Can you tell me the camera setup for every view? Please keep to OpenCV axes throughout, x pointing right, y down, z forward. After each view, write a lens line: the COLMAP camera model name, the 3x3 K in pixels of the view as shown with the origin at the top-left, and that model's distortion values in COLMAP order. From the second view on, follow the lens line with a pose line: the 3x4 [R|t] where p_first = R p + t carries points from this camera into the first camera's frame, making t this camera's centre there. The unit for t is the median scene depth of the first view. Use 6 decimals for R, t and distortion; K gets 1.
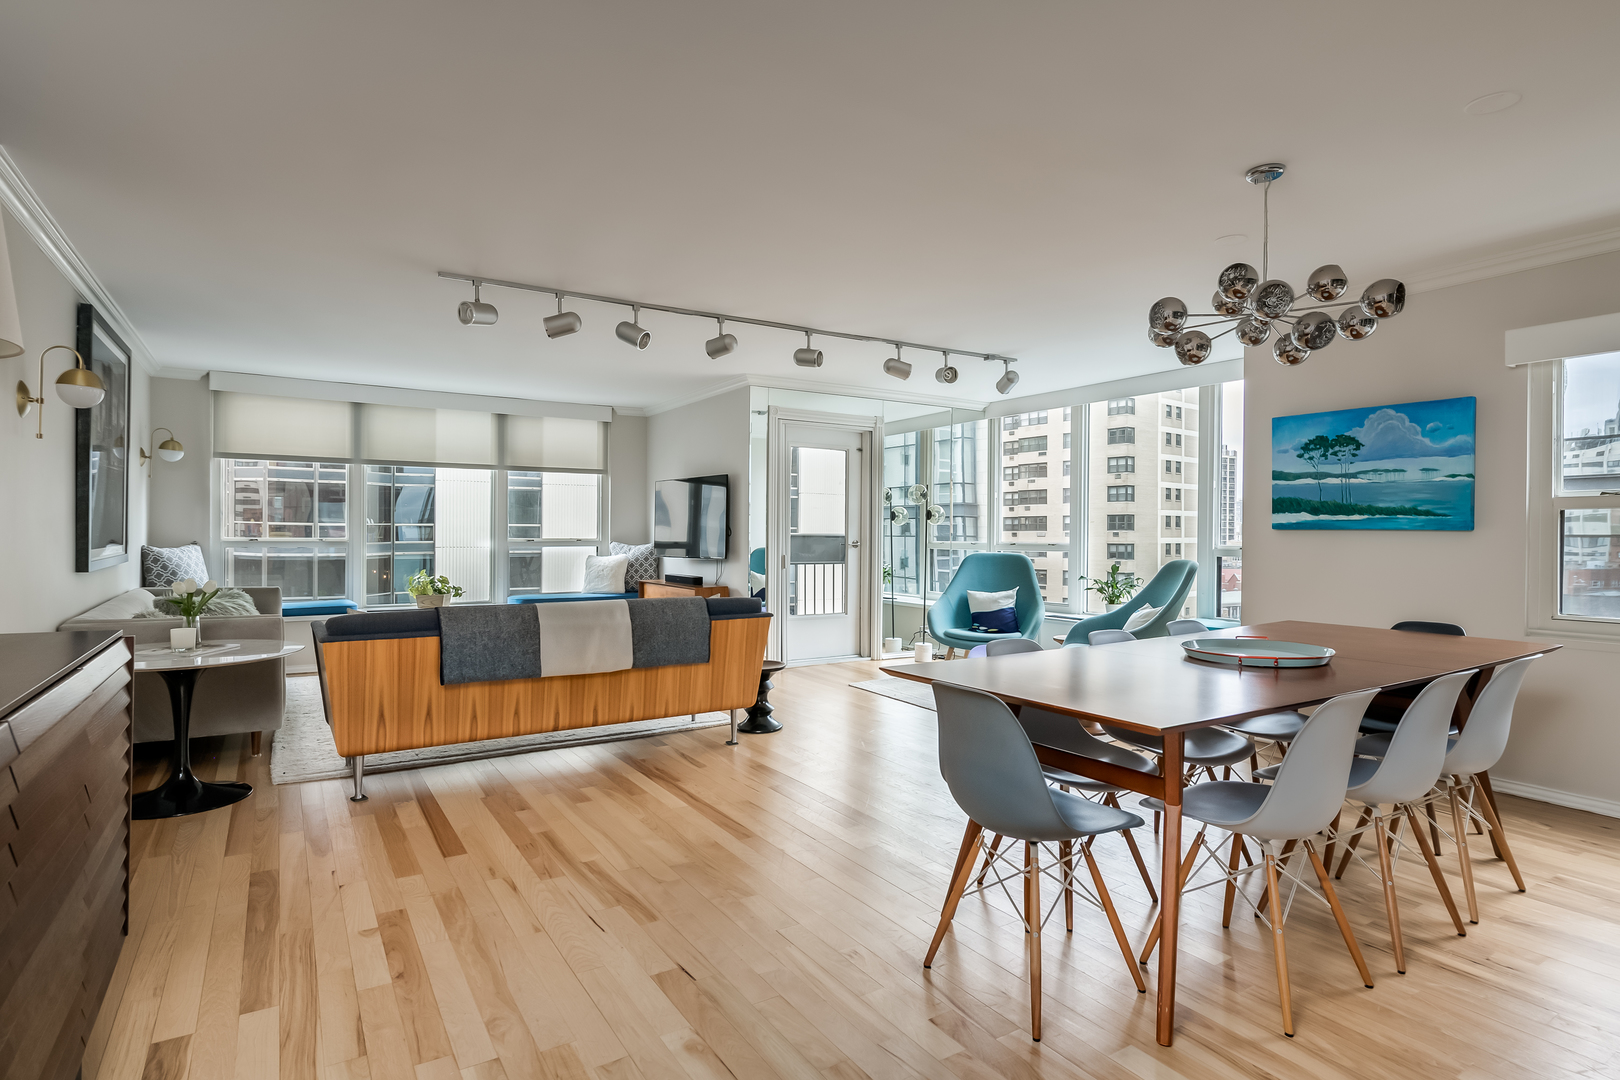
lens RADIAL K [[799.9, 0, 805.2], [0, 799.9, 532.3], [0, 0, 1]] dist [0.004512, -0.001798]
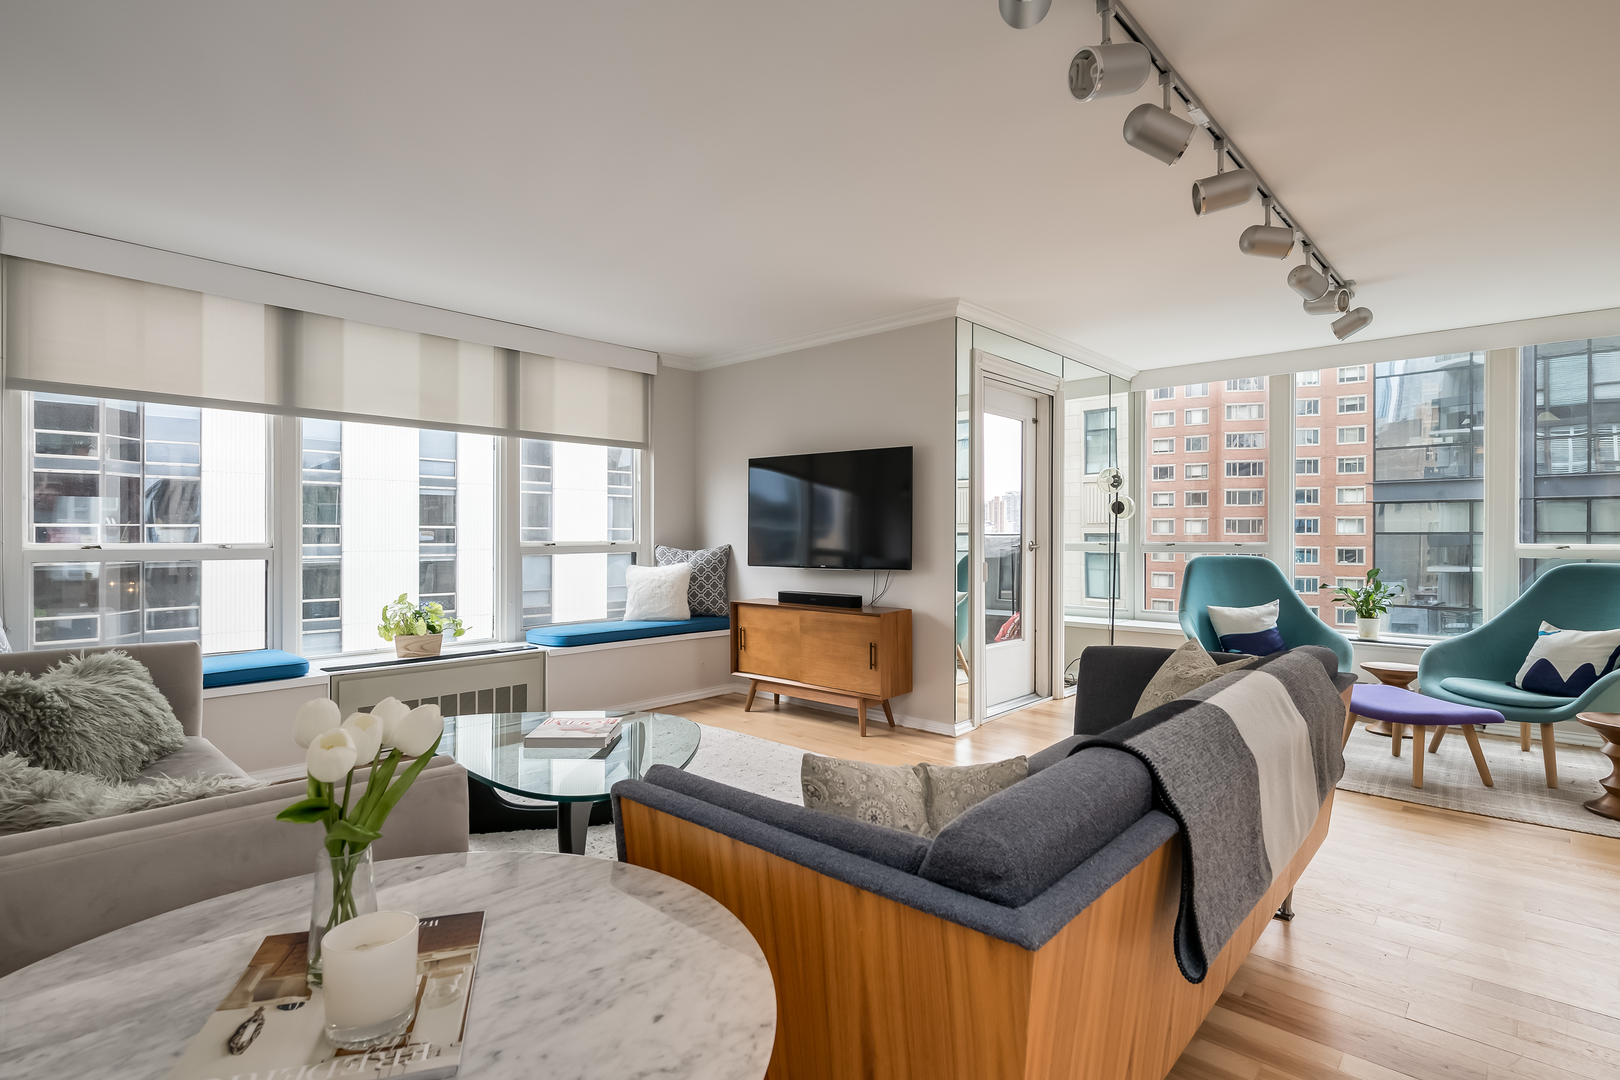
lens RADIAL K [[799.9, 0, 822.8], [0, 799.9, 533.5], [0, 0, 1]] dist [0.004512, -0.001798]
pose [[0.968472, -0.004786, 0.249075, -0.311755], [0.004666, 0.999989, 0.001073, 0.001241], [-0.249078, 0.000123, 0.968483, 0.322026]]
